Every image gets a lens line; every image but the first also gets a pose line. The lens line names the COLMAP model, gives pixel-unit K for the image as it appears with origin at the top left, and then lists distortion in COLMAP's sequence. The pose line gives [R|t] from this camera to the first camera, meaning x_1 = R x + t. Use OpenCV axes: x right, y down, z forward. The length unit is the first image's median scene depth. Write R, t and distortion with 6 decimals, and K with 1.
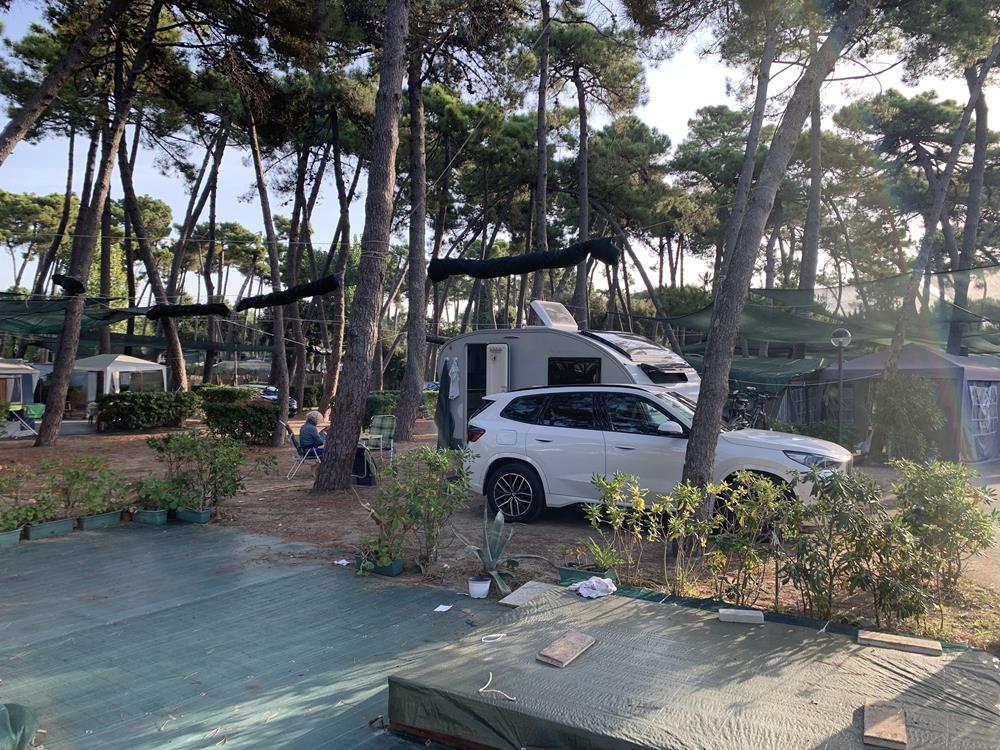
lens RADIAL K [[753.1, 0, 500.0], [0, 753.1, 375.0], [0, 0, 1]] dist [0.094934, -0.101163]
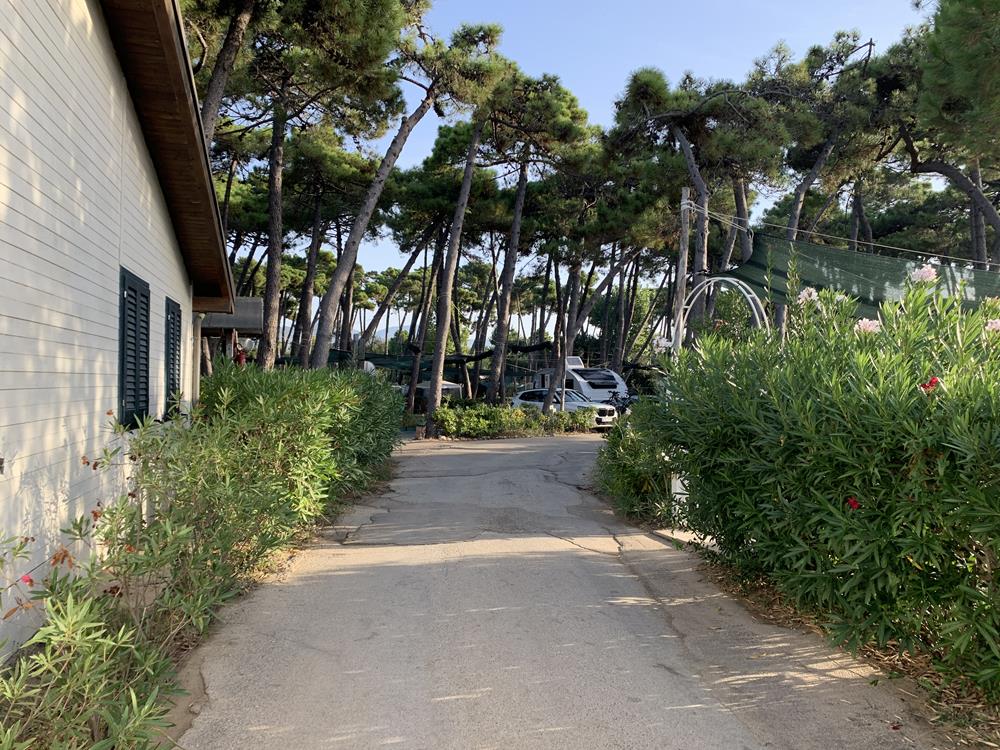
lens RADIAL K [[755.3, 0, 500.0], [0, 755.3, 375.0], [0, 0, 1]] dist [0.041570, -0.031782]
pose [[0.904011, -0.017353, -0.427157, 0.387676], [0.005675, 0.999575, -0.028597, 0.013878], [0.427472, 0.023428, 0.903725, -0.563245]]
